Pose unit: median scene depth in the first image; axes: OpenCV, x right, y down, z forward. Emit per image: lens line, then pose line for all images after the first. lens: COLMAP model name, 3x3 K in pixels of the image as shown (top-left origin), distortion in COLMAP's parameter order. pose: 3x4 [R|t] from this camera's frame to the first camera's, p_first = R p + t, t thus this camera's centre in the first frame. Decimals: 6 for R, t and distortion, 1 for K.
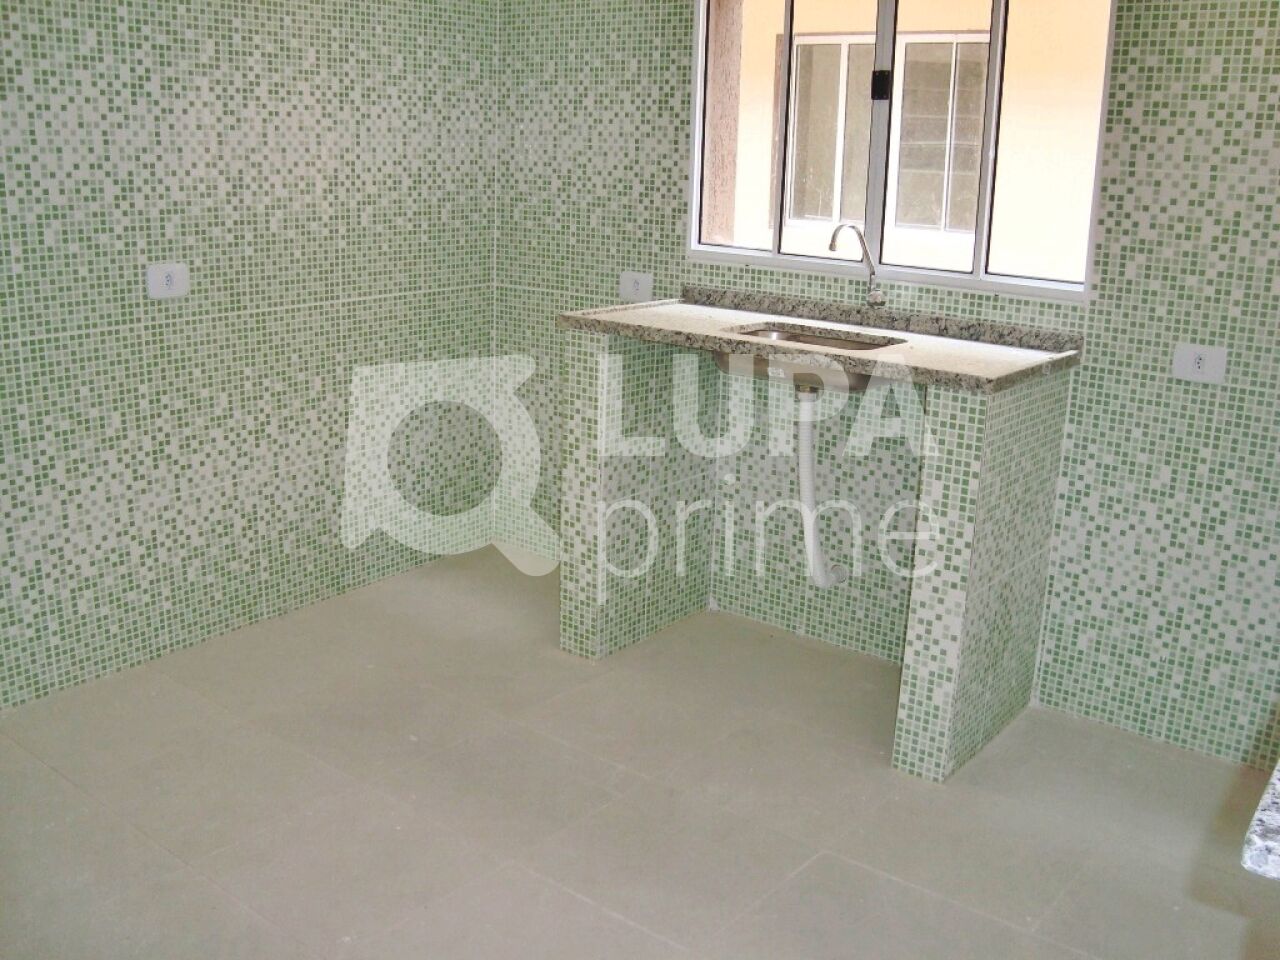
lens RADIAL K [[1349.6, 0, 640.0], [0, 1349.6, 480.0], [0, 0, 1]] dist [-0.215410, 0.381022]
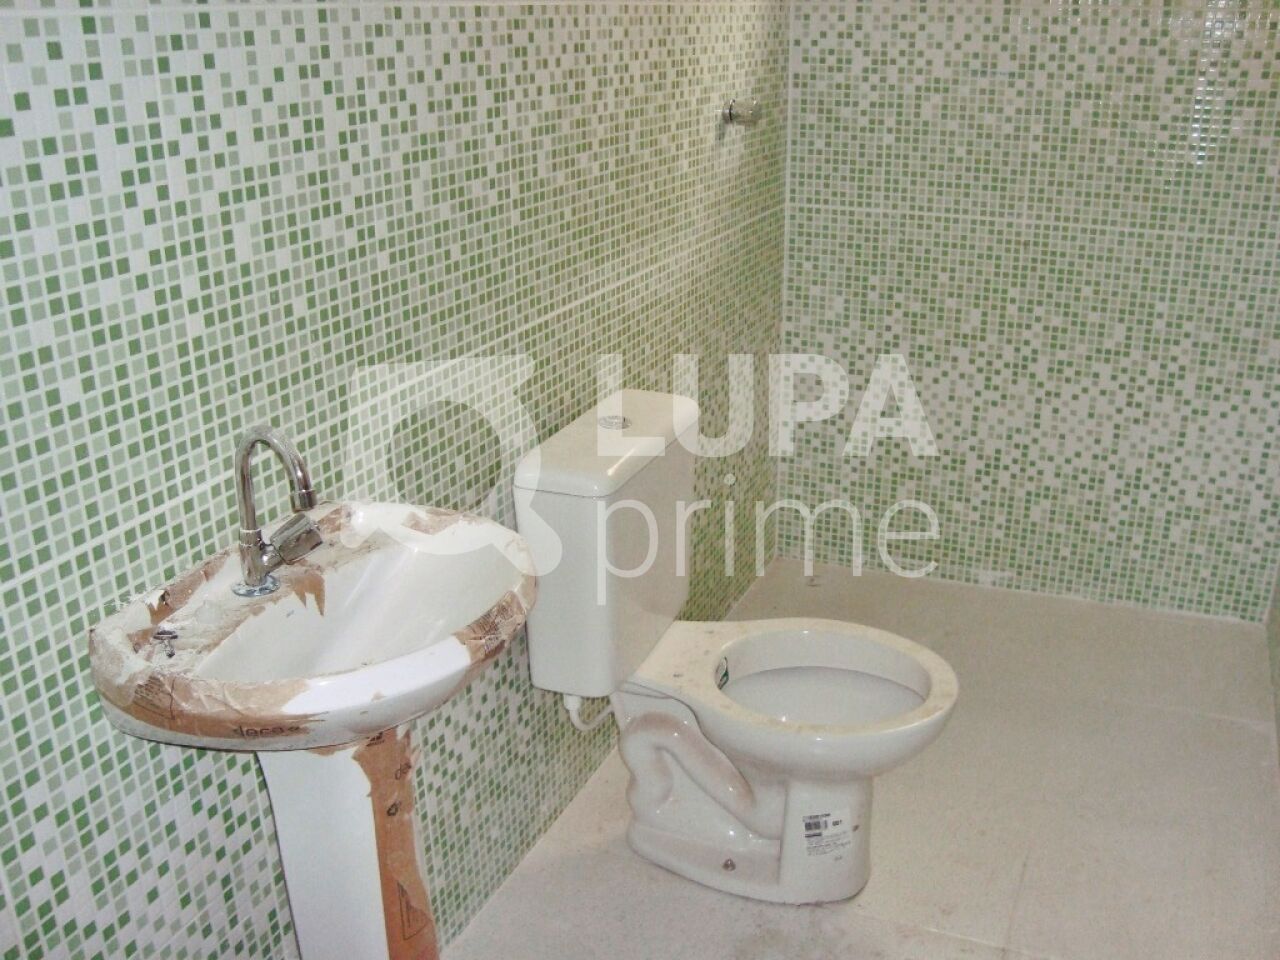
lens RADIAL K [[1349.6, 0, 640.0], [0, 1349.6, 480.0], [0, 0, 1]] dist [-0.215410, 0.381022]
pose [[0.952913, -0.131363, 0.273314, -0.198915], [0.101055, 0.987345, 0.122221, -0.048376], [-0.285910, -0.088846, 0.954129, 0.167539]]
